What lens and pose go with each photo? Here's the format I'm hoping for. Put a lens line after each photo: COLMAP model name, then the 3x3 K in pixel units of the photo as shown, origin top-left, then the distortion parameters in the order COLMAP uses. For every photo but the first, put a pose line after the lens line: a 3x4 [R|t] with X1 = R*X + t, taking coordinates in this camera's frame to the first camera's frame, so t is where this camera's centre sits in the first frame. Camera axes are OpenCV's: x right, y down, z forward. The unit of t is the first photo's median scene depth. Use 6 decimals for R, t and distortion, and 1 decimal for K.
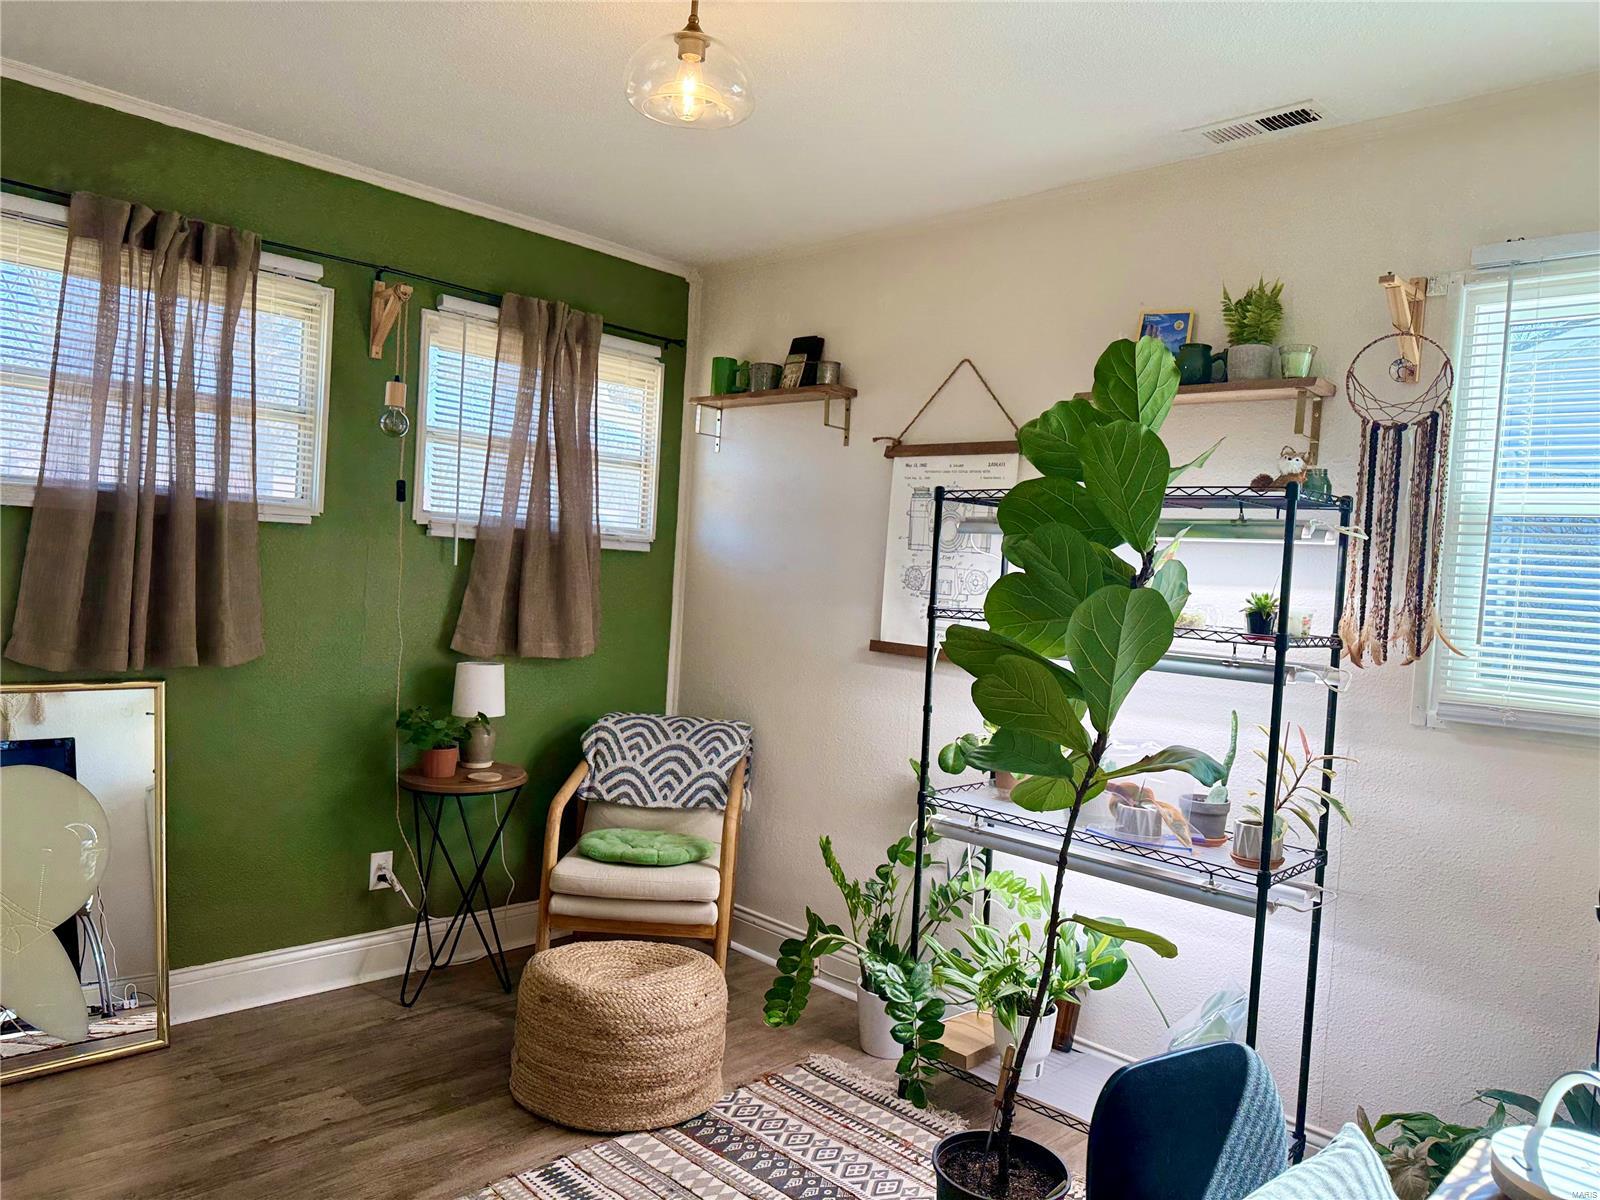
lens RADIAL K [[1119.5, 0, 790.2], [0, 1119.5, 594.4], [0, 0, 1]] dist [0.081825, -0.103199]
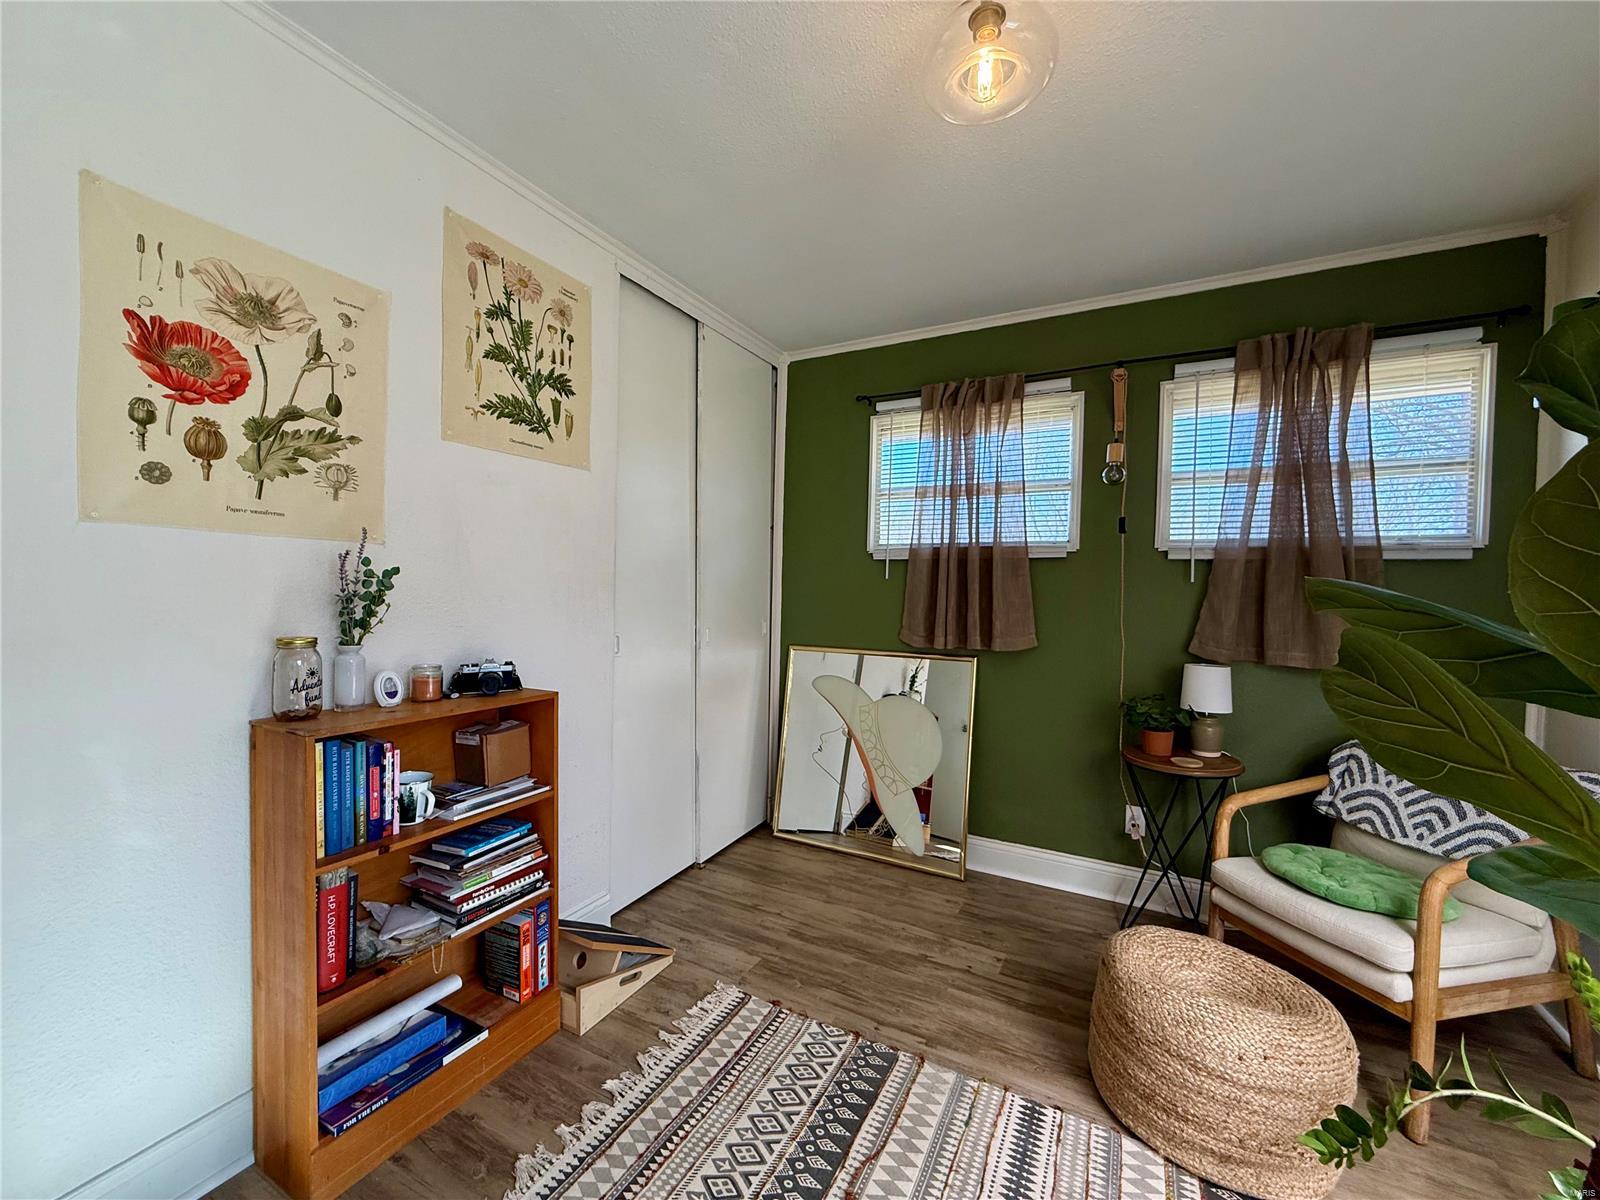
lens RADIAL K [[637.2, 0, 795.2], [0, 637.2, 600.1], [0, 0, 1]] dist [-0.001678, 0.000834]
pose [[0.292467, -0.035846, -0.955604, 0.221842], [-0.022572, 0.998760, -0.044373, 0.031707], [0.956009, 0.034548, 0.291295, 0.394124]]
